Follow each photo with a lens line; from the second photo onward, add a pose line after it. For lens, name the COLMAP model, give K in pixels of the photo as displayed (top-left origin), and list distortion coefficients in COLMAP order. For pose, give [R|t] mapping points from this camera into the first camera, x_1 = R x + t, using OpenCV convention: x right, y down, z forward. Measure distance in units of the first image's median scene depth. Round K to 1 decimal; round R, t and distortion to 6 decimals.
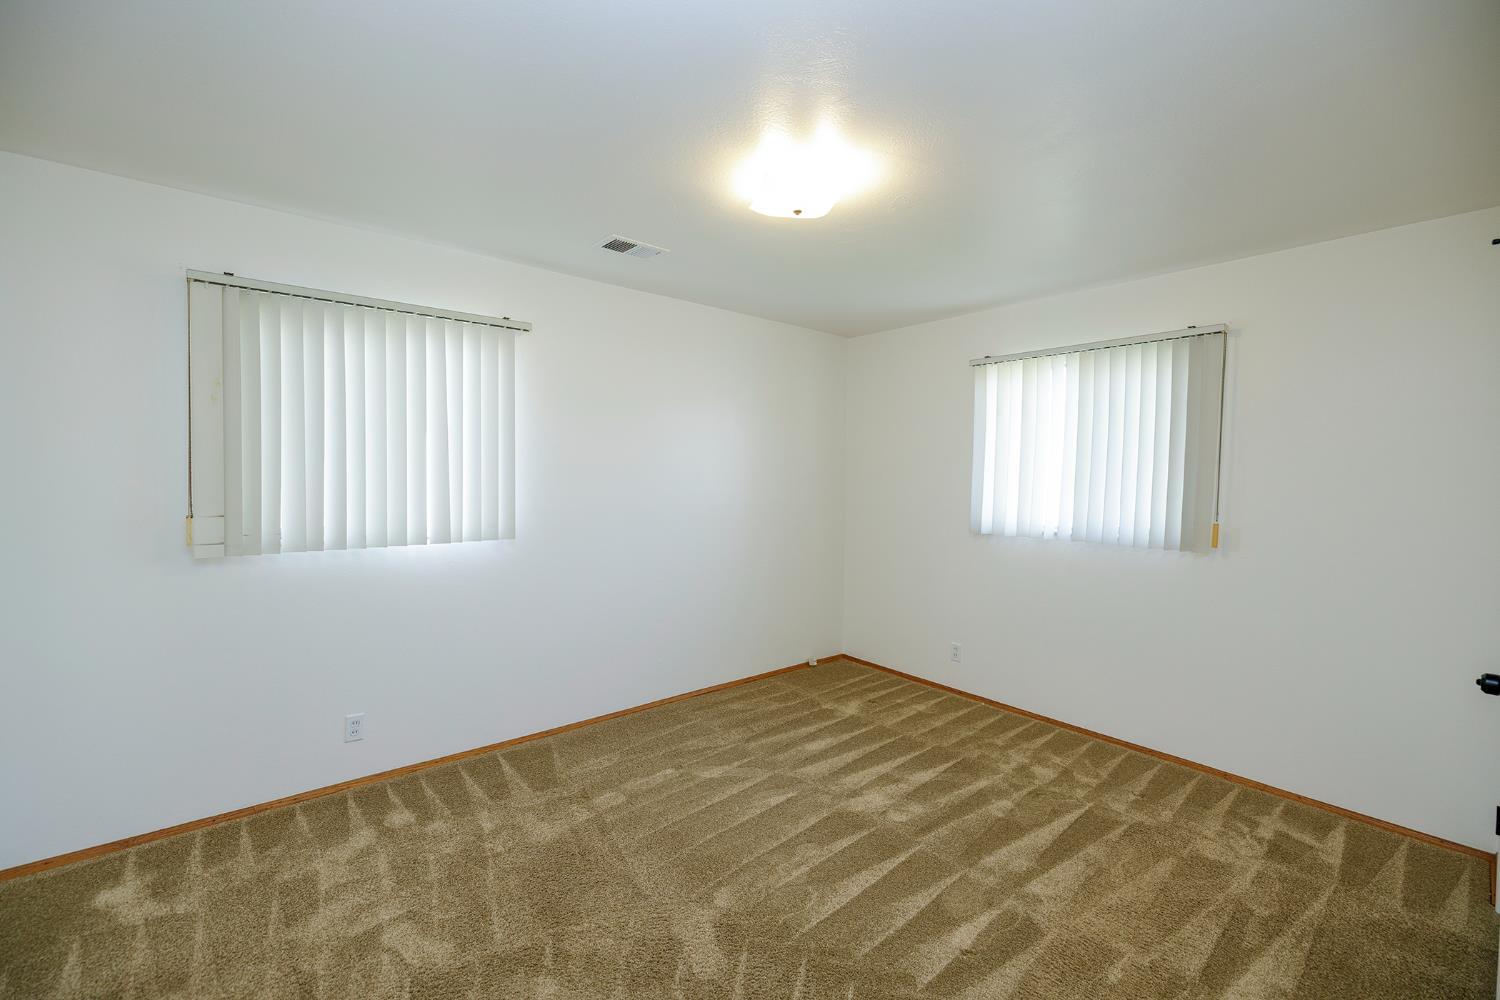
lens RADIAL K [[627.7, 0, 737.0], [0, 627.7, 499.7], [0, 0, 1]] dist [-0.003199, 0.001134]
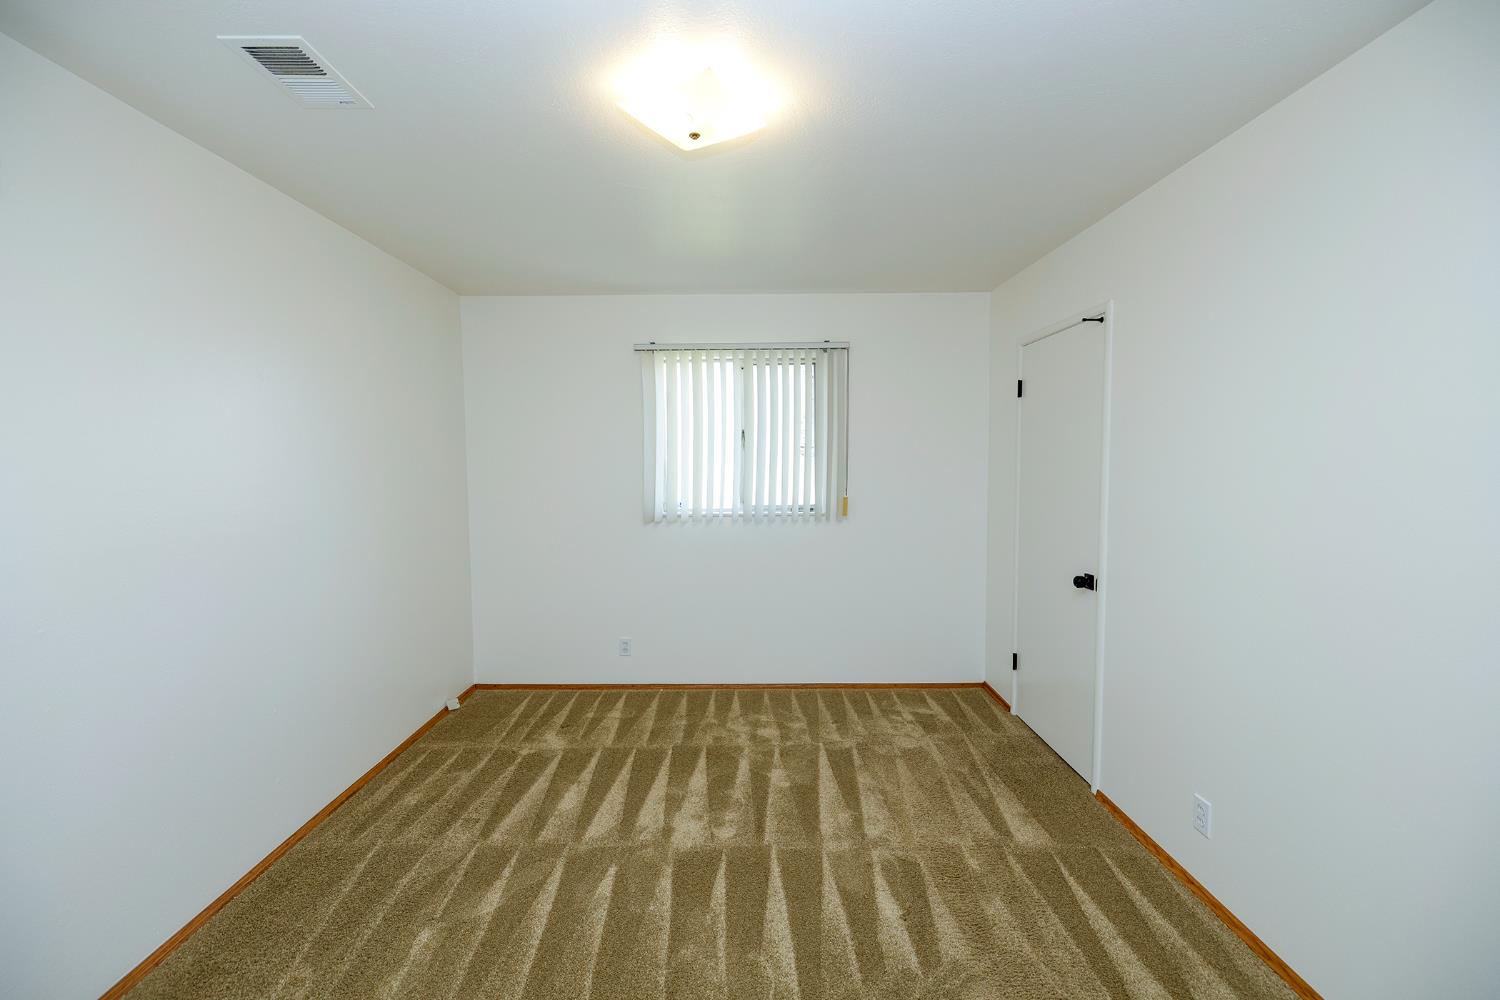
lens RADIAL K [[627.7, 0, 744.6], [0, 627.7, 494.4], [0, 0, 1]] dist [-0.003199, 0.001134]
pose [[0.634016, -0.062746, 0.770770, -0.357961], [0.049024, 0.997959, 0.040915, -0.028889], [-0.771765, 0.011845, 0.635798, 0.326912]]
